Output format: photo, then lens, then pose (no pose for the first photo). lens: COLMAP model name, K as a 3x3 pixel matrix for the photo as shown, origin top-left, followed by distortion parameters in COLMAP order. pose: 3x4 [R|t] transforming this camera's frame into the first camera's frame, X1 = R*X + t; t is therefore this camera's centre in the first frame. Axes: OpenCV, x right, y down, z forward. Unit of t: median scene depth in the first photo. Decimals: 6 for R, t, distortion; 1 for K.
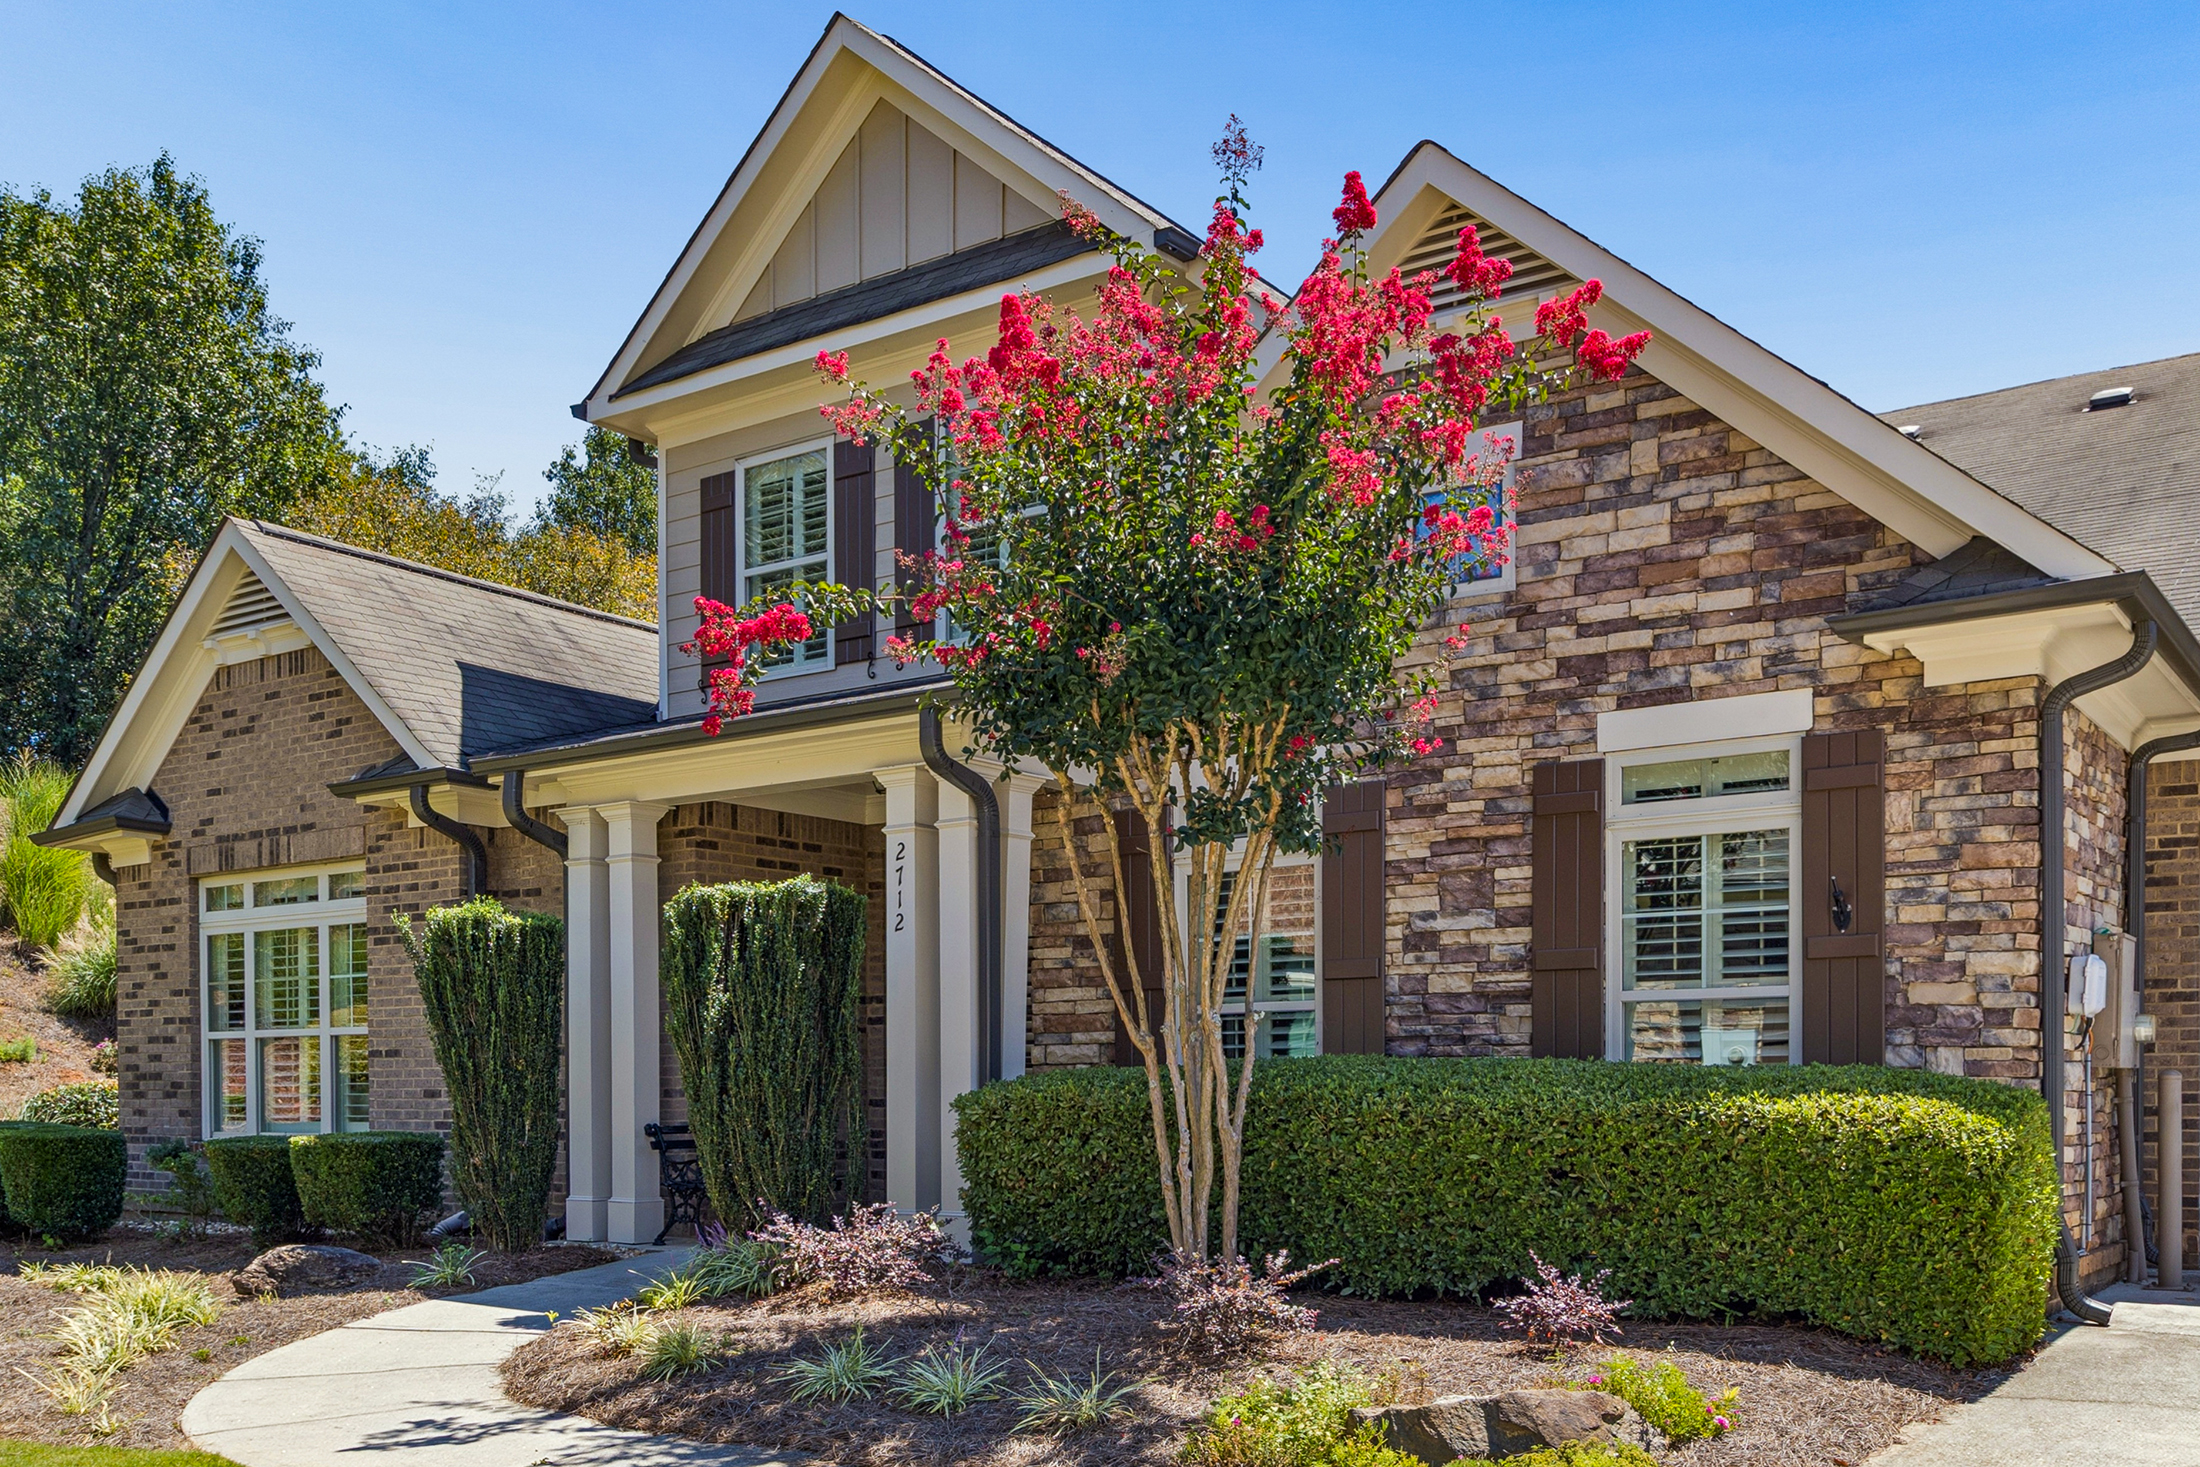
lens RADIAL K [[1976.5, 0, 1080.7], [0, 1976.5, 1076.9], [0, 0, 1]] dist [0.015014, -0.047303]
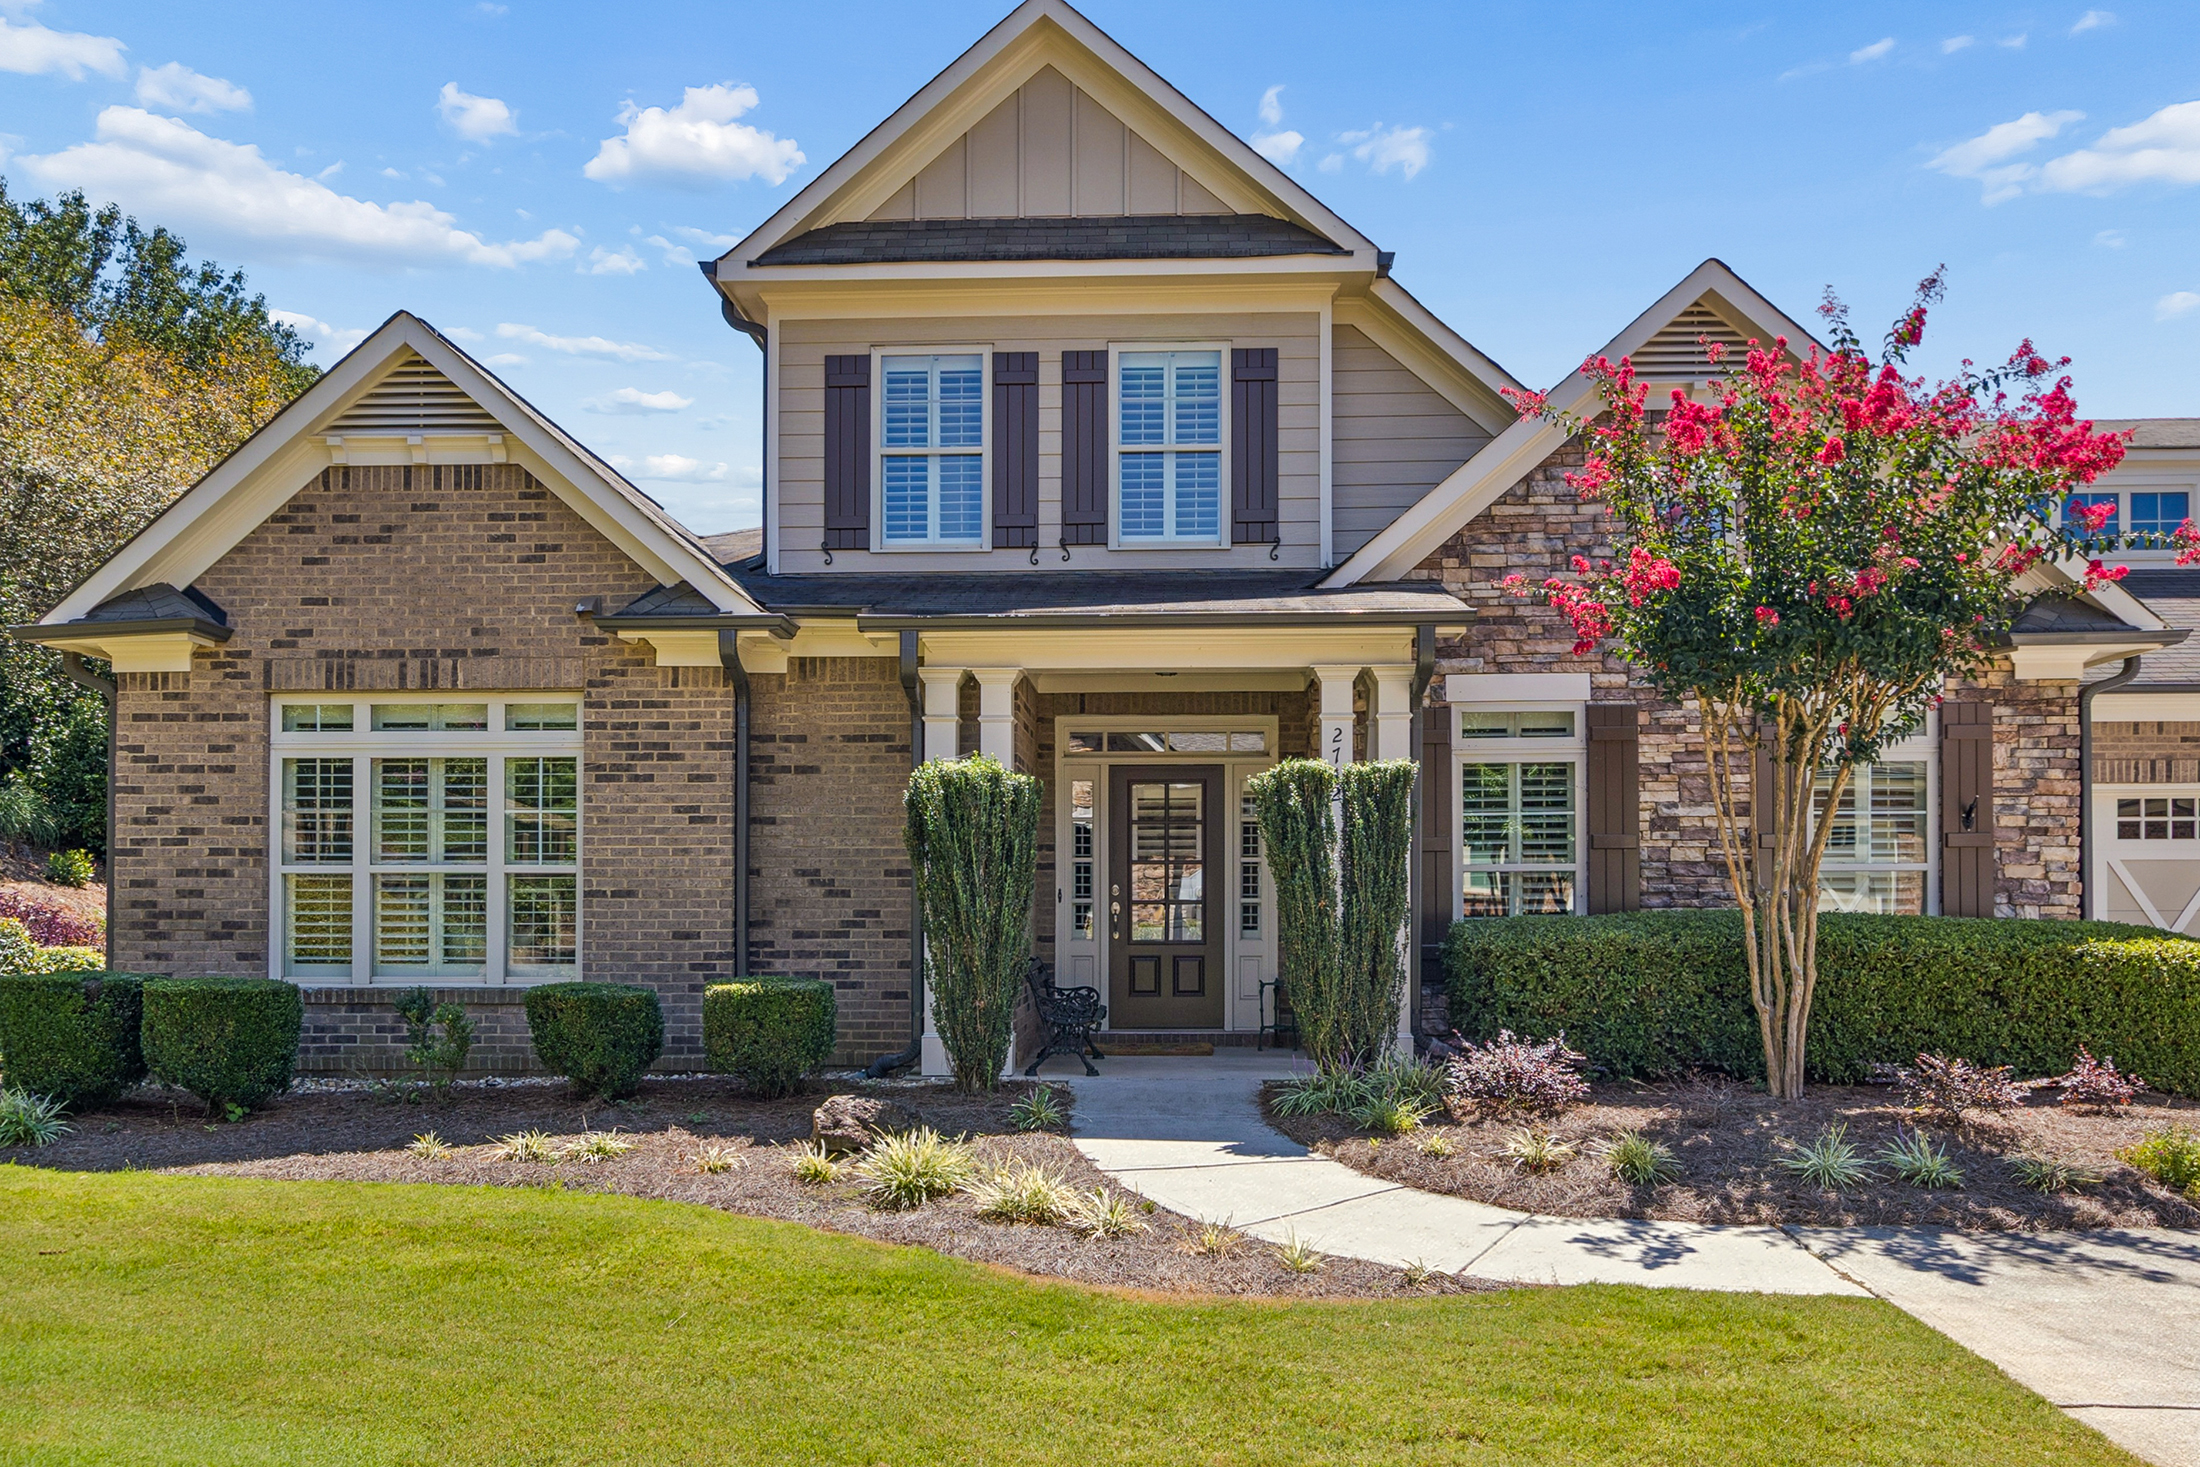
lens RADIAL K [[1698.9, 0, 1069.4], [0, 1698.9, 830.7], [0, 0, 1]] dist [0.004807, -0.002678]
pose [[0.838785, 0.023380, 0.543960, -0.782059], [-0.005762, 0.999403, -0.034071, -0.019749], [-0.544432, 0.025444, 0.838419, 0.221665]]
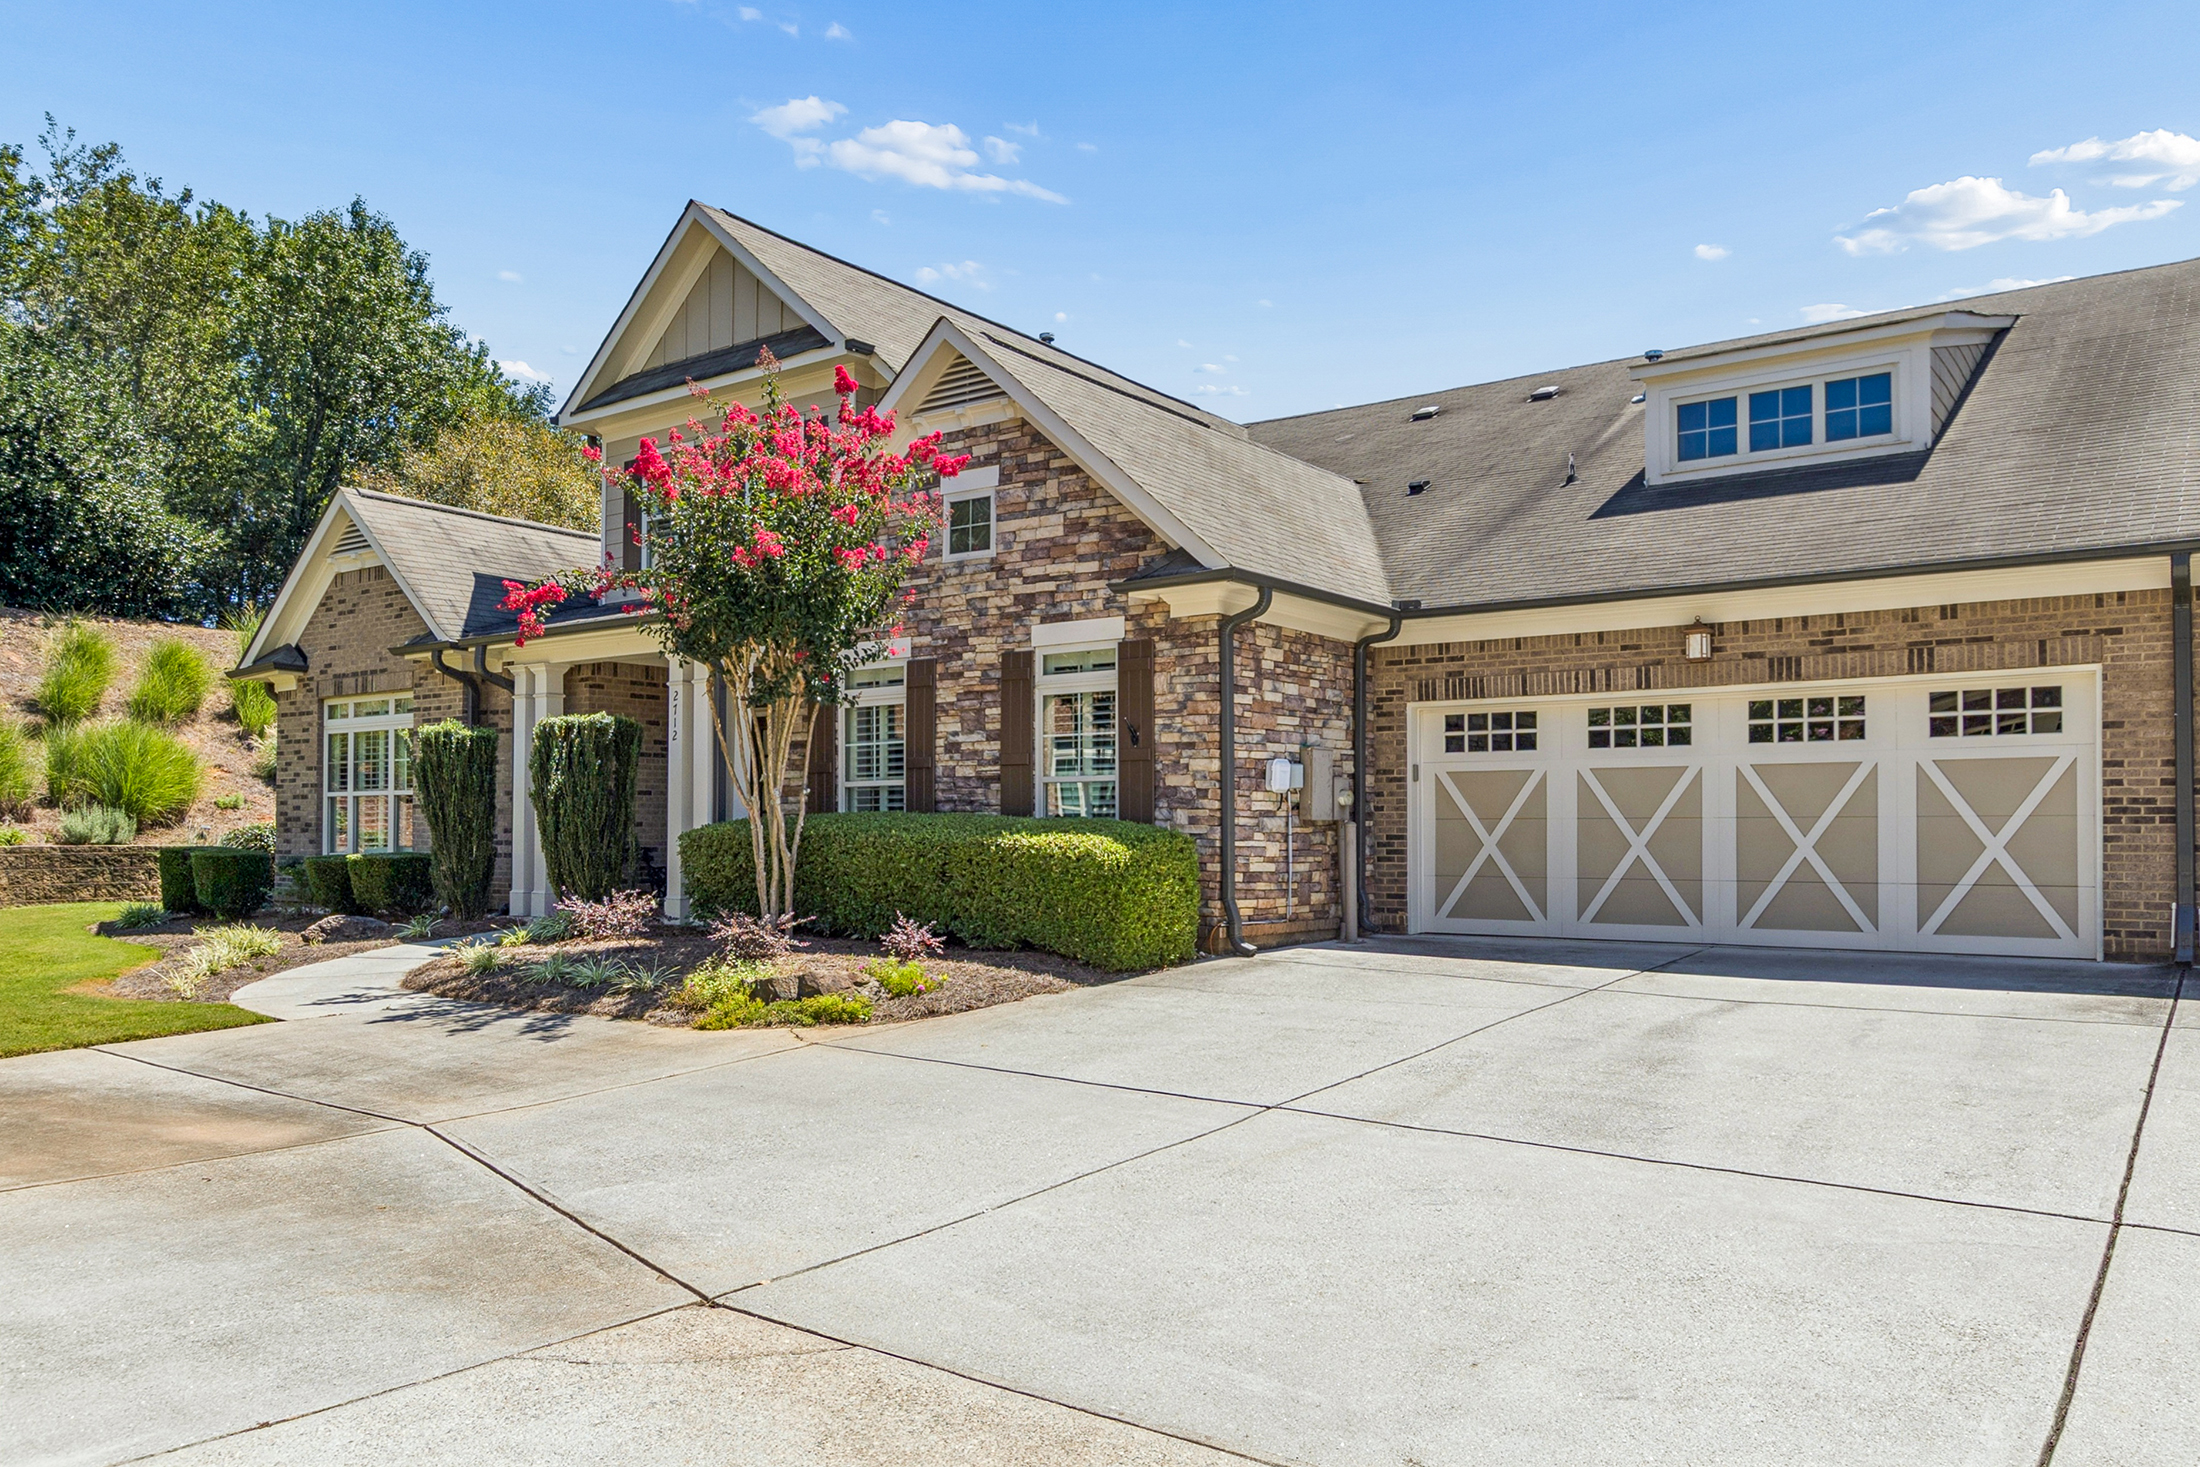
lens RADIAL K [[1554.5, 0, 1090.3], [0, 1554.5, 758.4], [0, 0, 1]] dist [0.003969, 0.007227]
pose [[0.999661, 0.003039, -0.025870, 0.318705], [-0.004051, 0.999226, -0.039121, -0.003963], [0.025731, 0.039213, 0.998900, -0.392282]]
